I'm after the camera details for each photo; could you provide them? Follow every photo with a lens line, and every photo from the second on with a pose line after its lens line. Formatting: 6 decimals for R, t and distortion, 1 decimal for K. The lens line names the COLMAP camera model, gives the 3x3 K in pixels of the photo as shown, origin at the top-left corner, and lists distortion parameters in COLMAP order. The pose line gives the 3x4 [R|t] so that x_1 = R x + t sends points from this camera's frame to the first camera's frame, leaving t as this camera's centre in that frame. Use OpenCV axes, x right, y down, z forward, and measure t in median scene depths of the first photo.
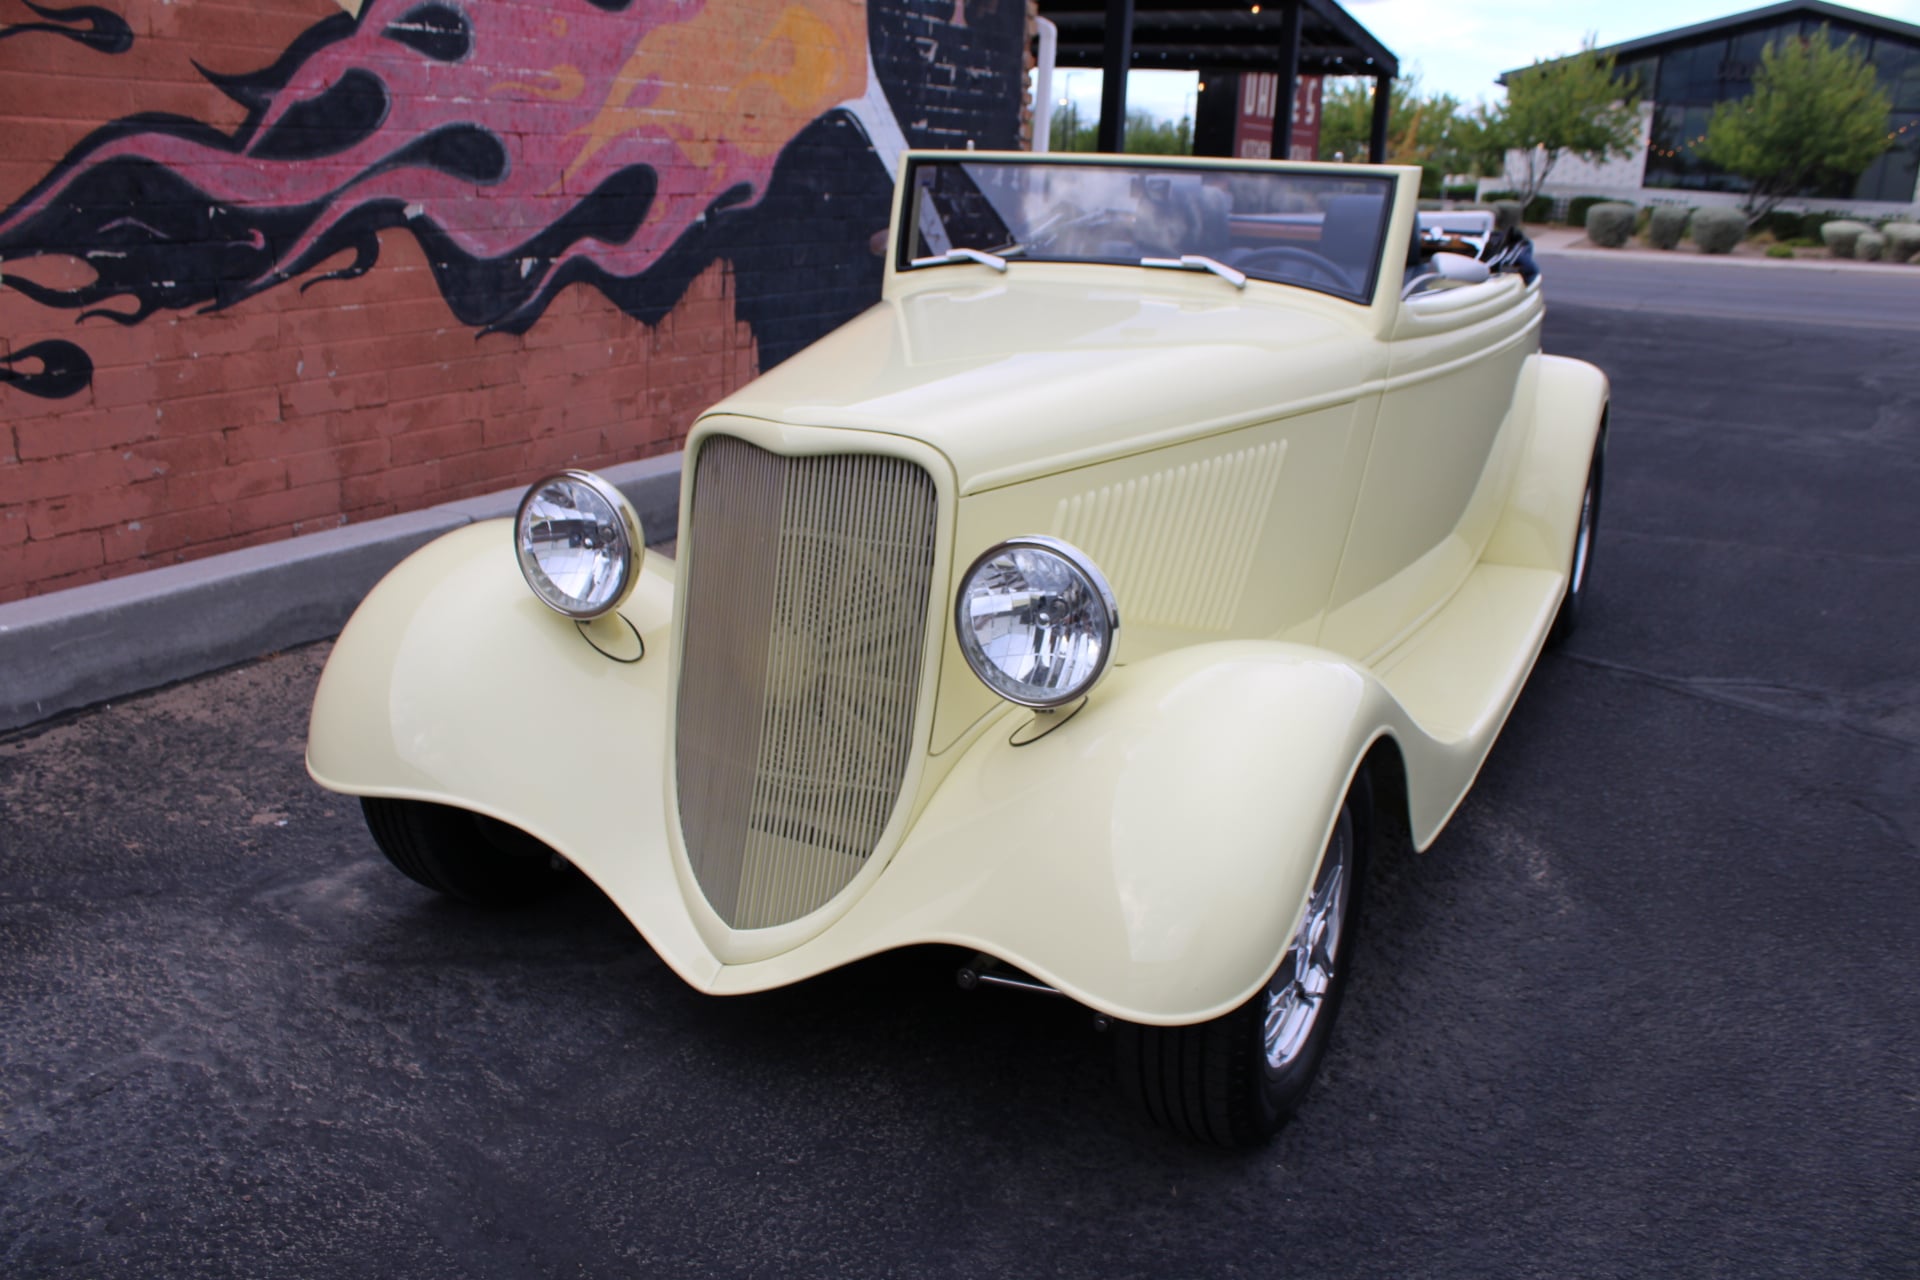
lens RADIAL K [[1590.7, 0, 948.9], [0, 1590.7, 654.2], [0, 0, 1]] dist [-0.156460, 0.134365]
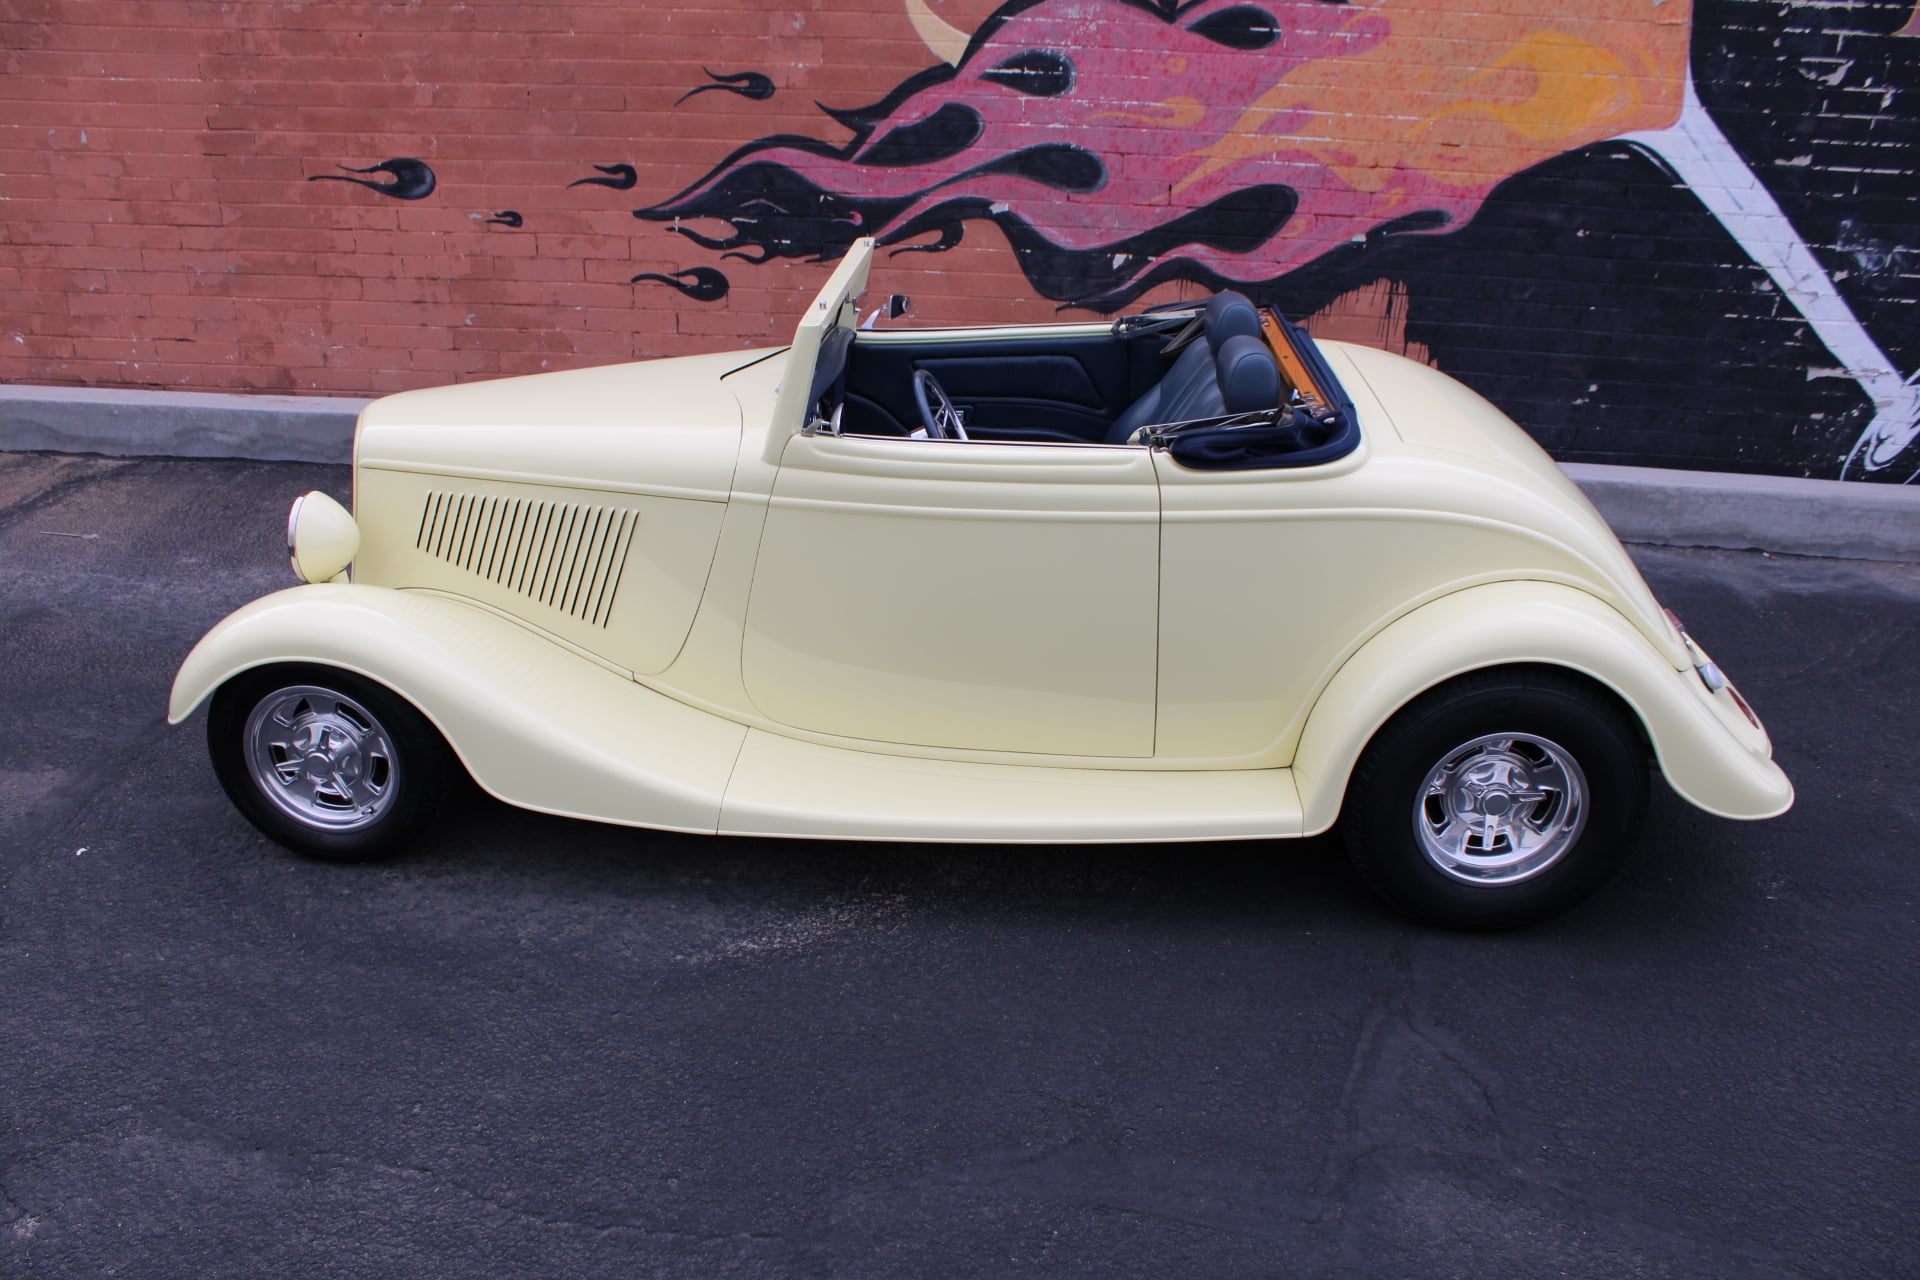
lens RADIAL K [[1590.7, 0, 939.1], [0, 1590.7, 669.2], [0, 0, 1]] dist [-0.156460, 0.134365]
pose [[0.399680, 0.371357, -0.838063, 0.907358], [-0.283383, 0.919533, 0.272310, -0.273531], [0.871751, 0.128656, 0.472755, 0.367046]]
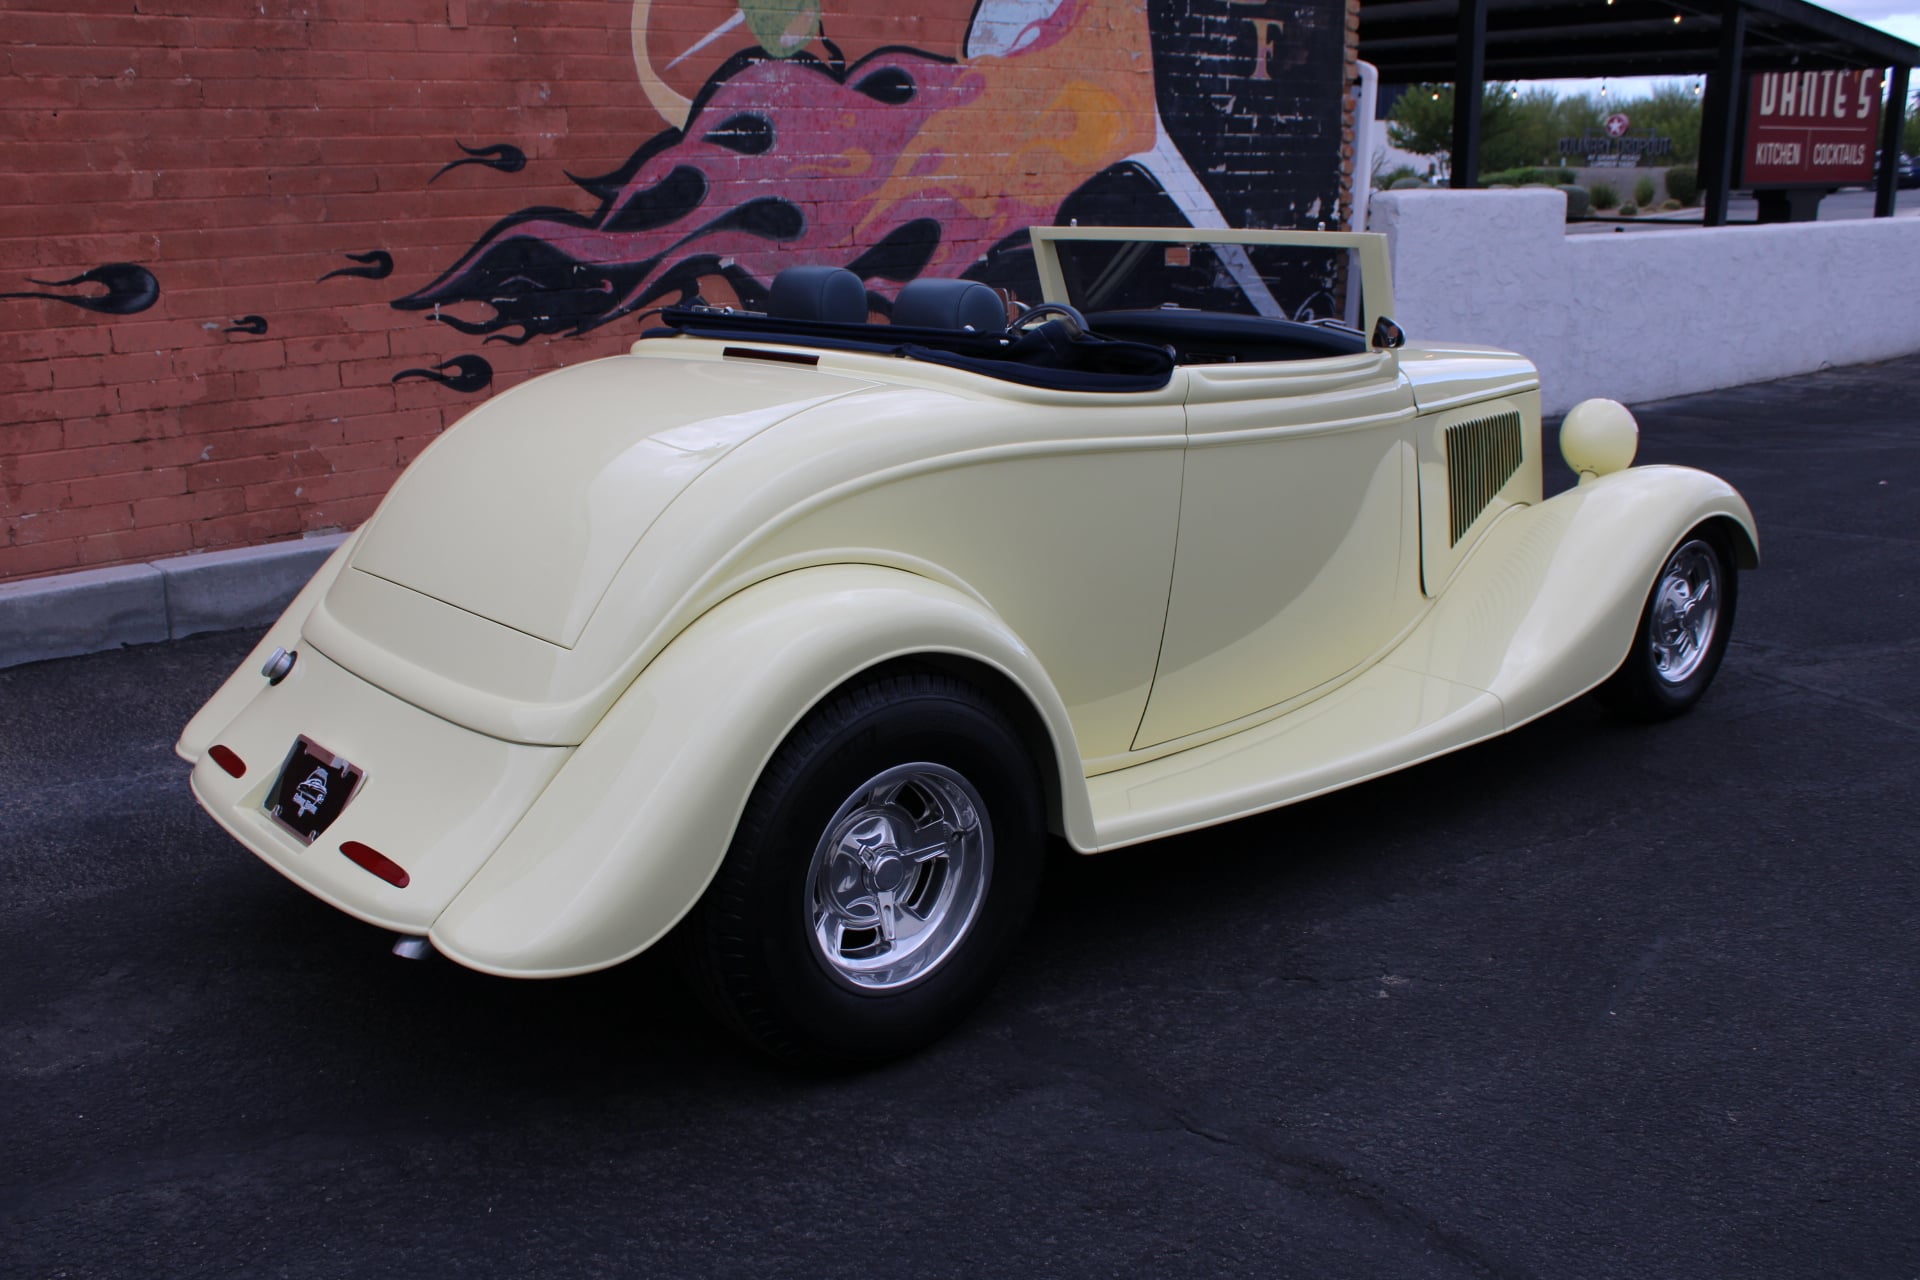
lens RADIAL K [[1753.8, 0, 952.7], [0, 1753.8, 651.2], [0, 0, 1]] dist [-0.090855, 0.000000]
pose [[0.931908, 0.048092, -0.359493, 0.424067], [-0.060263, 0.997924, -0.022719, 0.086191], [0.357654, 0.042836, 0.932871, -0.376350]]
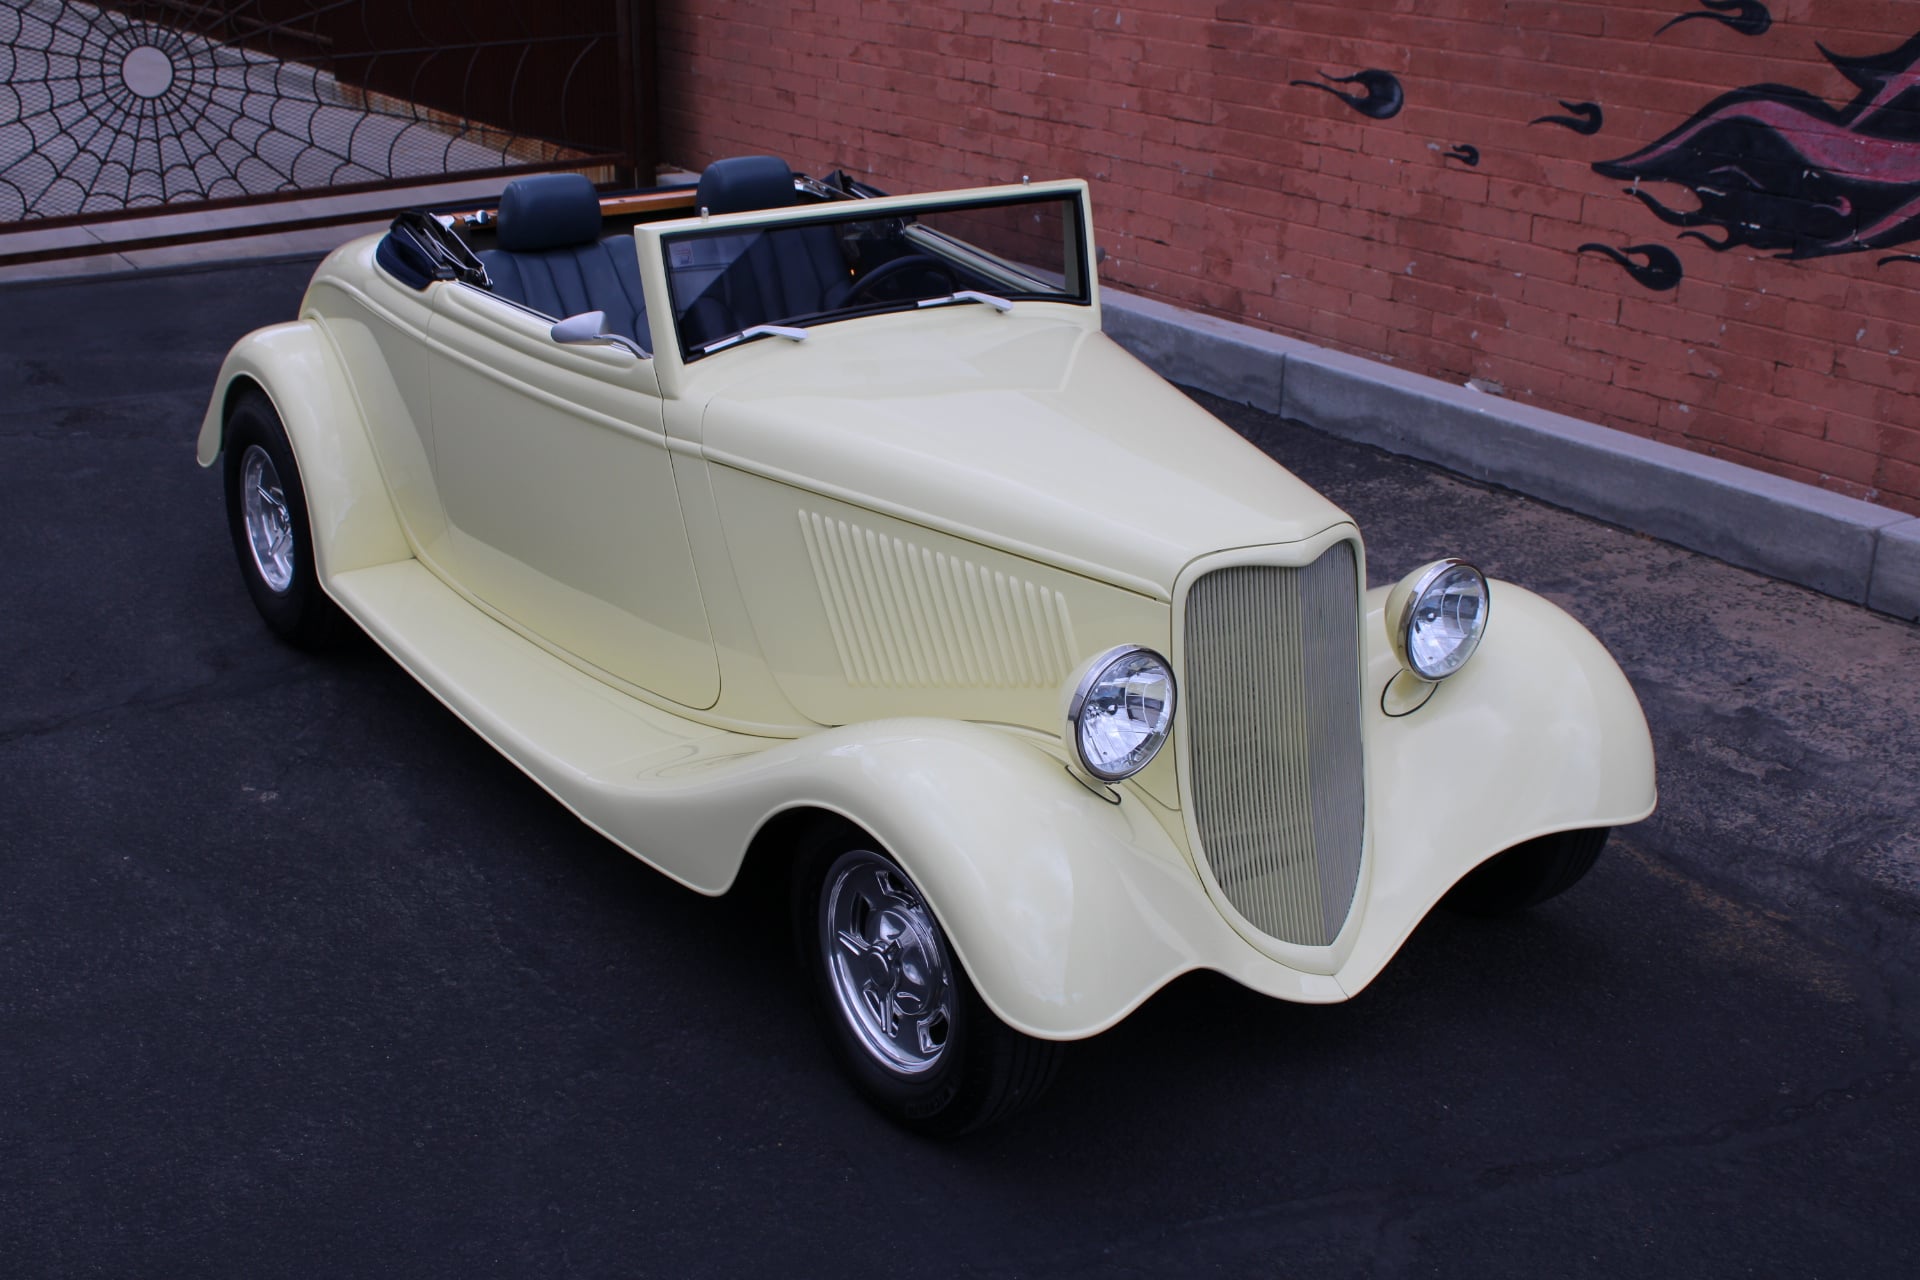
lens RADIAL K [[2207.8, 0, 931.5], [0, 2207.8, 652.2], [0, 0, 1]] dist [-0.050233, 0.000000]
pose [[-0.437486, 0.289881, -0.851219, 1.104645], [-0.290770, 0.850156, 0.438961, -0.440466], [0.850916, 0.439549, -0.287643, 0.926392]]
